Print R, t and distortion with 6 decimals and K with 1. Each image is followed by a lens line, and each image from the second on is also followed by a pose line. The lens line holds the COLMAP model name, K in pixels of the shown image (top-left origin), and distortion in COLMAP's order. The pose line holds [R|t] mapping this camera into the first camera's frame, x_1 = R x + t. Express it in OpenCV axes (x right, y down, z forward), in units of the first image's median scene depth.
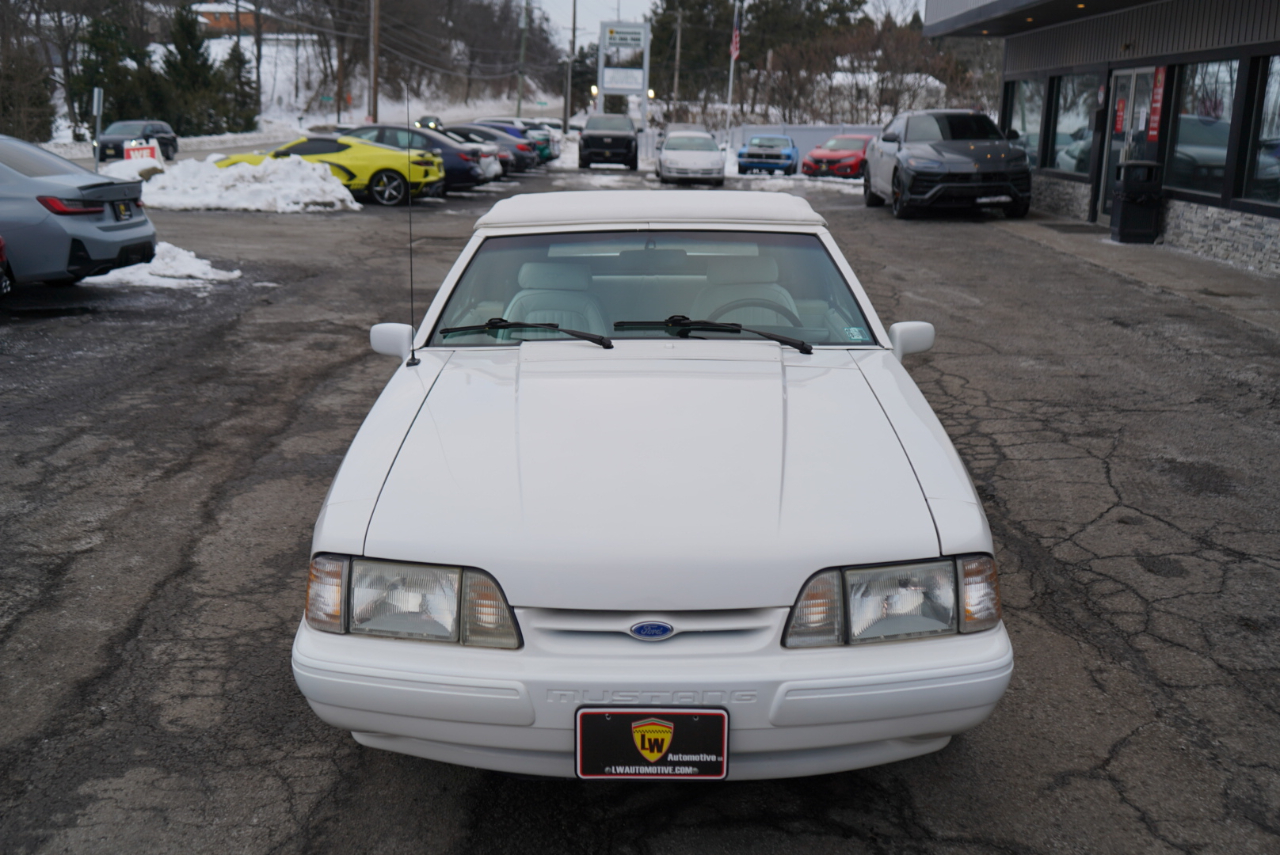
lens RADIAL K [[1278.4, 0, 634.5], [0, 1278.4, 422.8], [0, 0, 1]] dist [0.014207, 0.006736]
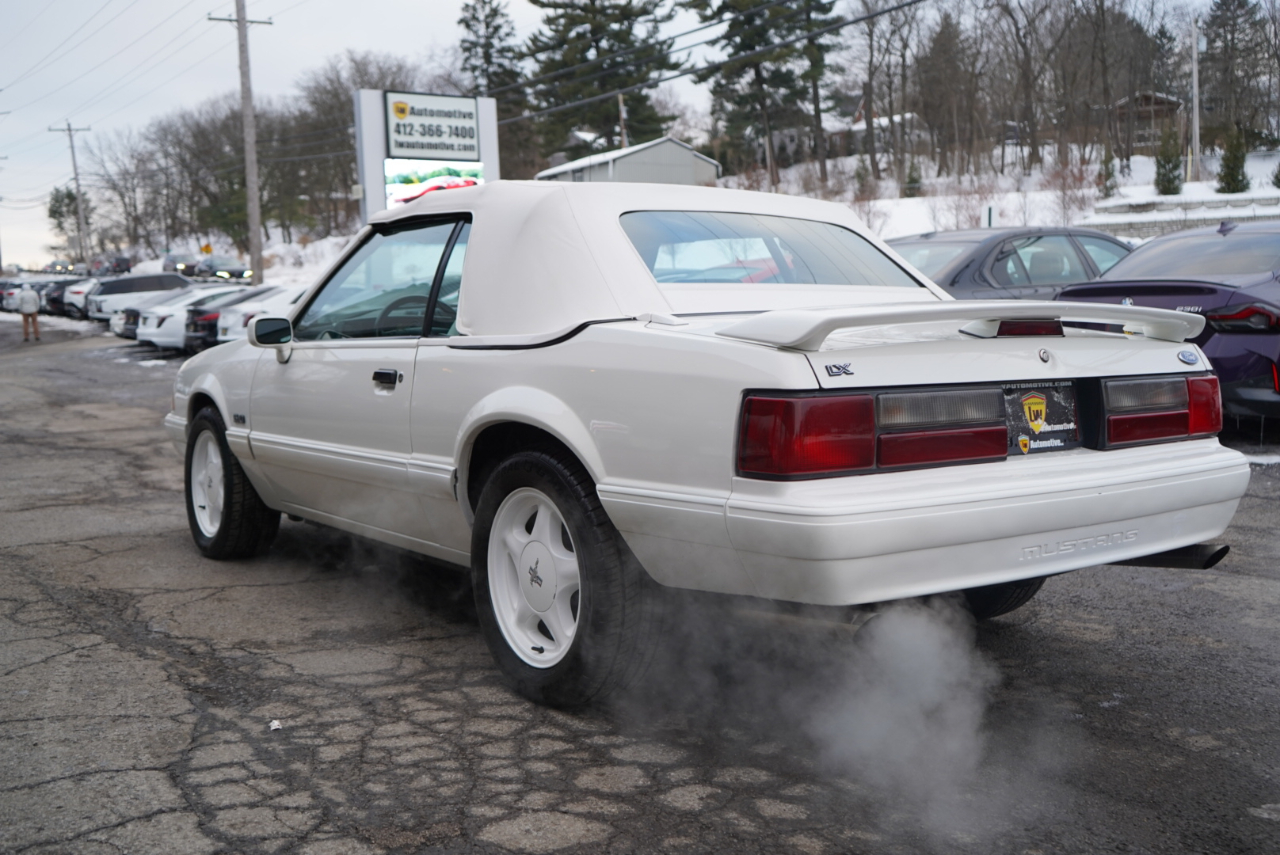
lens RADIAL K [[1238.1, 0, 640.0], [0, 1238.1, 427.5], [0, 0, 1]] dist [0.010135, 0.009797]
pose [[-0.800885, 0.058821, -0.595922, 0.337285], [-0.123285, 0.957648, 0.260214, -0.168834], [0.585989, 0.281870, -0.759714, 1.147077]]
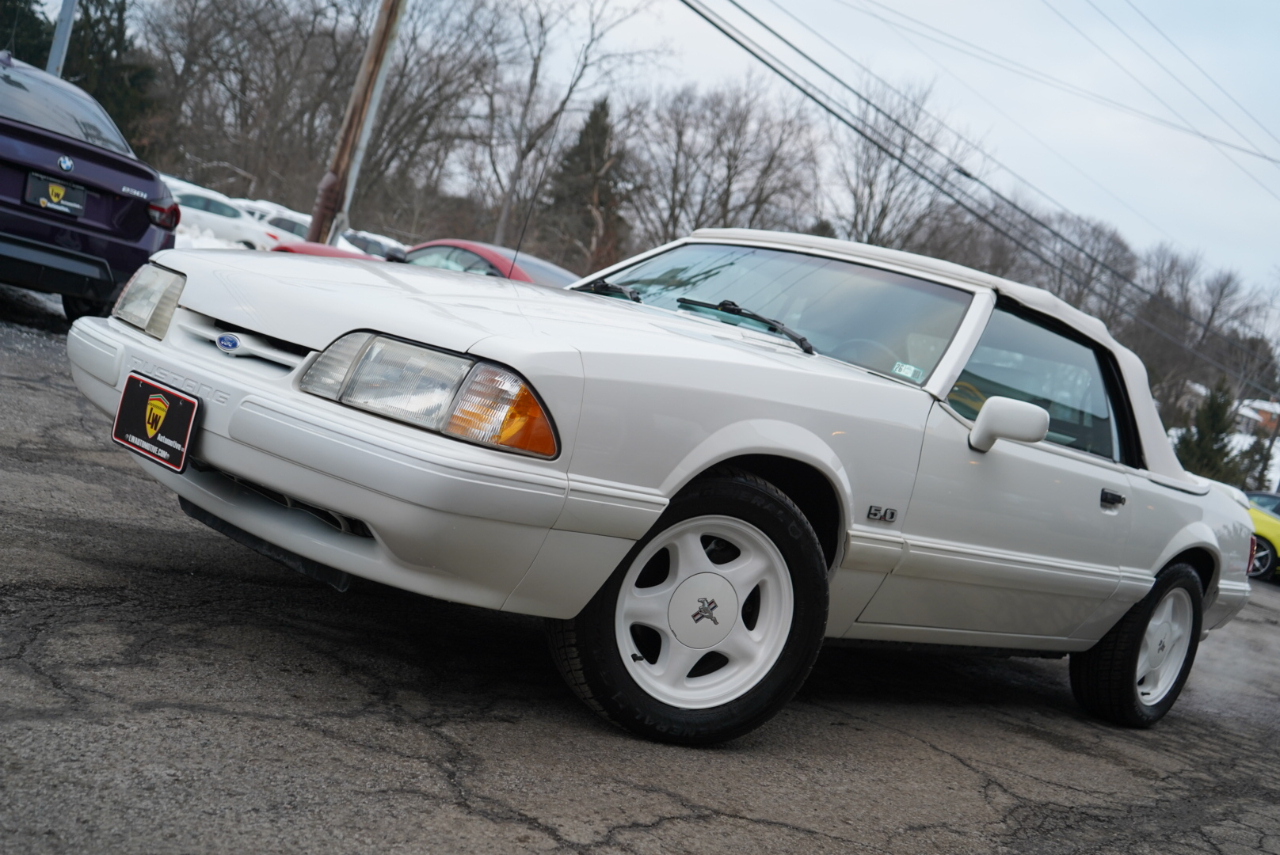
lens RADIAL K [[1406.3, 0, 637.0], [0, 1406.3, 402.4], [0, 0, 1]] dist [0.017362, -0.019150]
pose [[0.718487, 0.212133, -0.662402, 0.370521], [-0.402348, 0.903601, -0.147038, 0.087273], [0.567356, 0.372161, 0.734577, 0.131385]]
